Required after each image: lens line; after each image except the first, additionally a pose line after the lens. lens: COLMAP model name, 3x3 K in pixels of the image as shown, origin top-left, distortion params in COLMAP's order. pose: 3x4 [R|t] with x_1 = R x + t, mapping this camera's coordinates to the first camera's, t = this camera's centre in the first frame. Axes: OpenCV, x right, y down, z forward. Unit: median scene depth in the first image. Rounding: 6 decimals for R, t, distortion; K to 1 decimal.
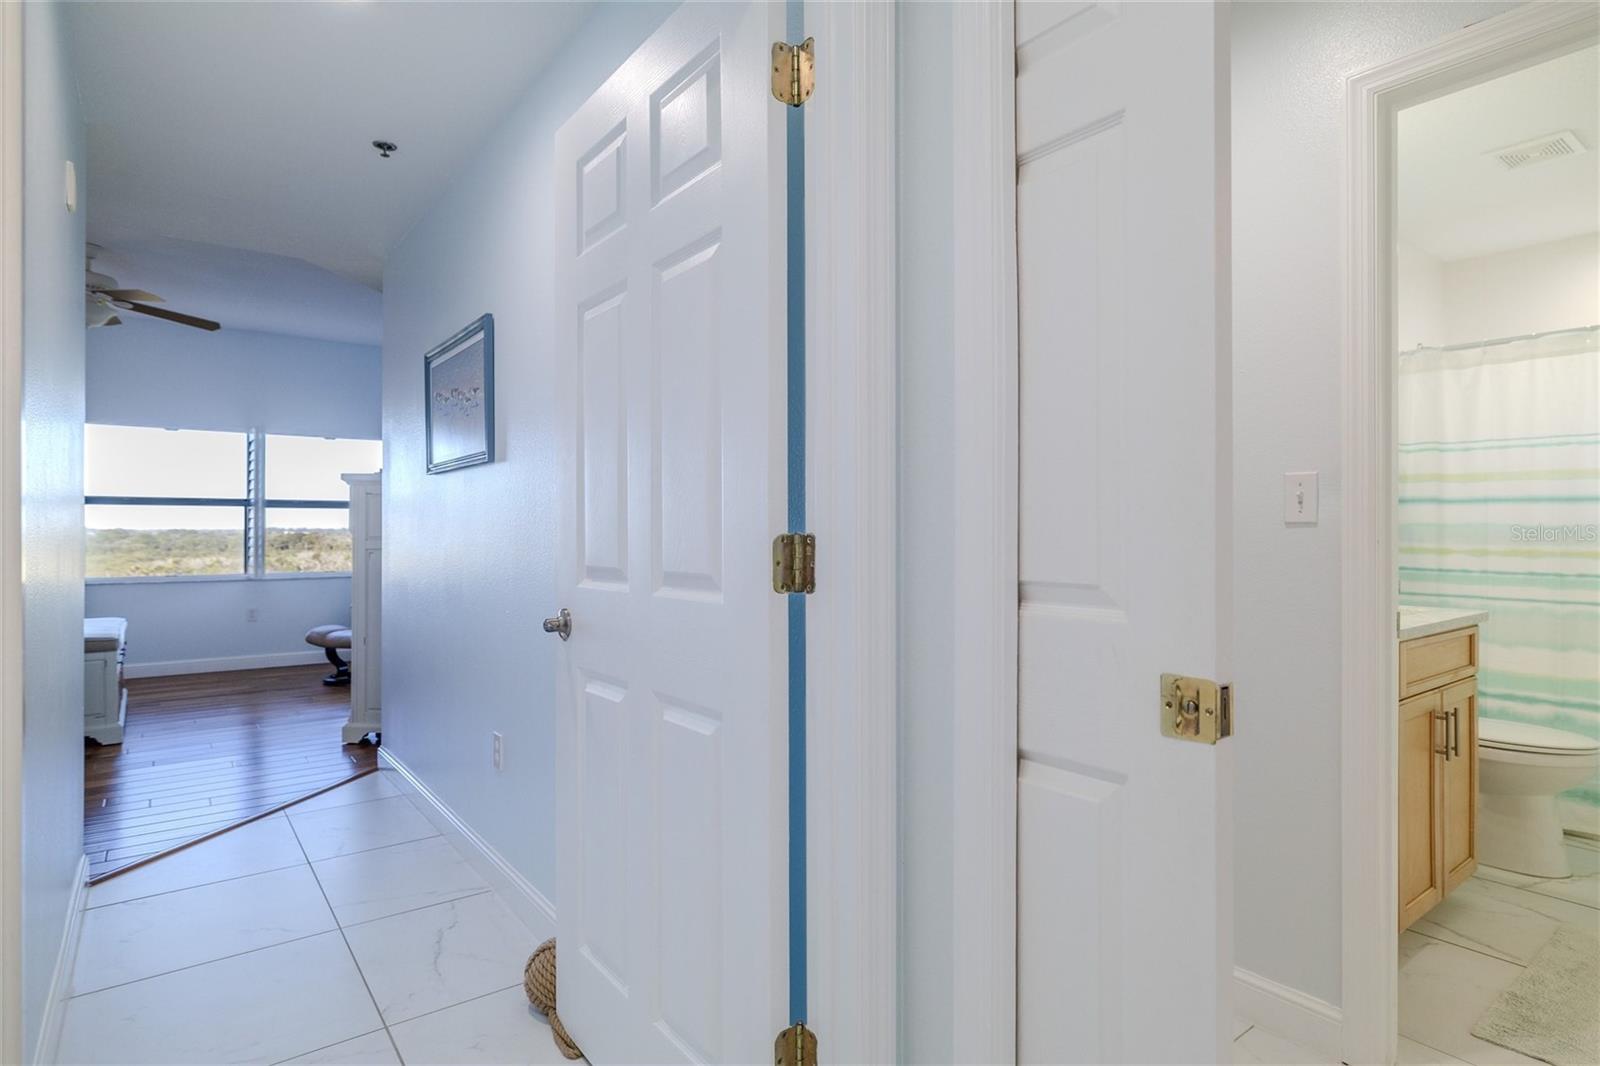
lens RADIAL K [[832.6, 0, 798.5], [0, 832.6, 533.6], [0, 0, 1]] dist [-0.000615, -0.000071]
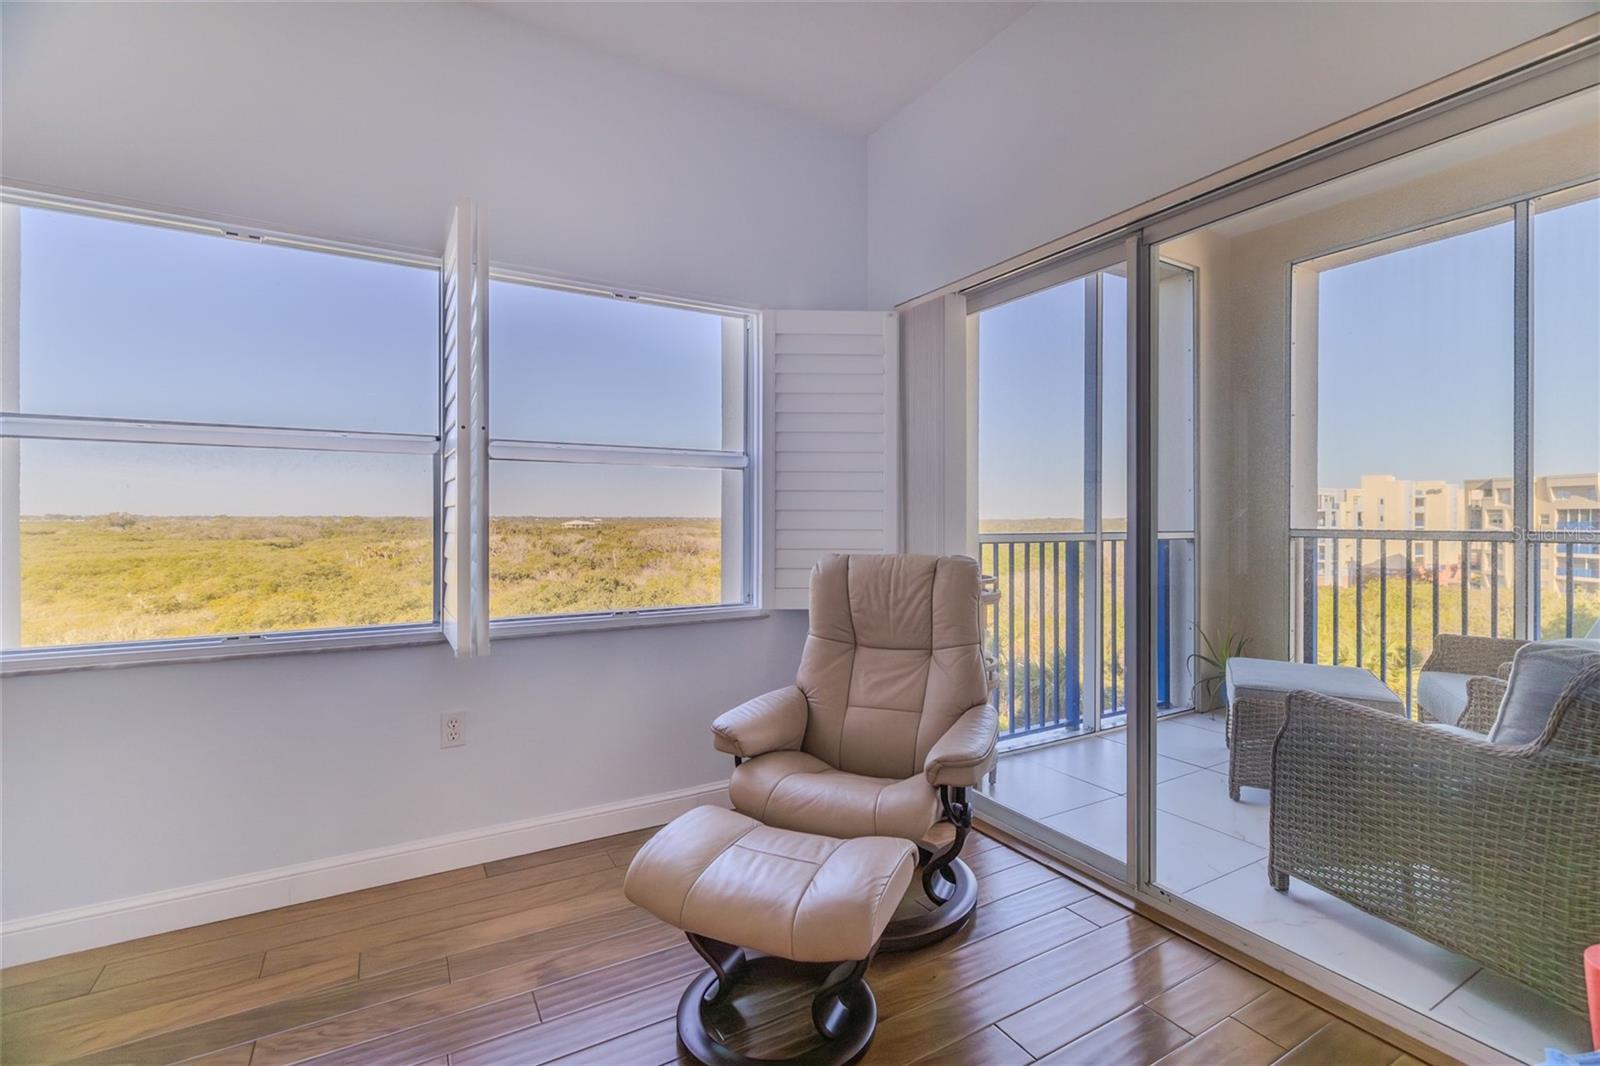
lens RADIAL K [[714.4, 0, 799.4], [0, 714.4, 529.9], [0, 0, 1]] dist [-0.003936, 0.002097]
pose [[0.991414, 0.004852, -0.130669, -0.463597], [-0.003343, 0.999925, 0.011761, -0.001704], [0.130716, -0.011223, 0.991356, 0.707547]]
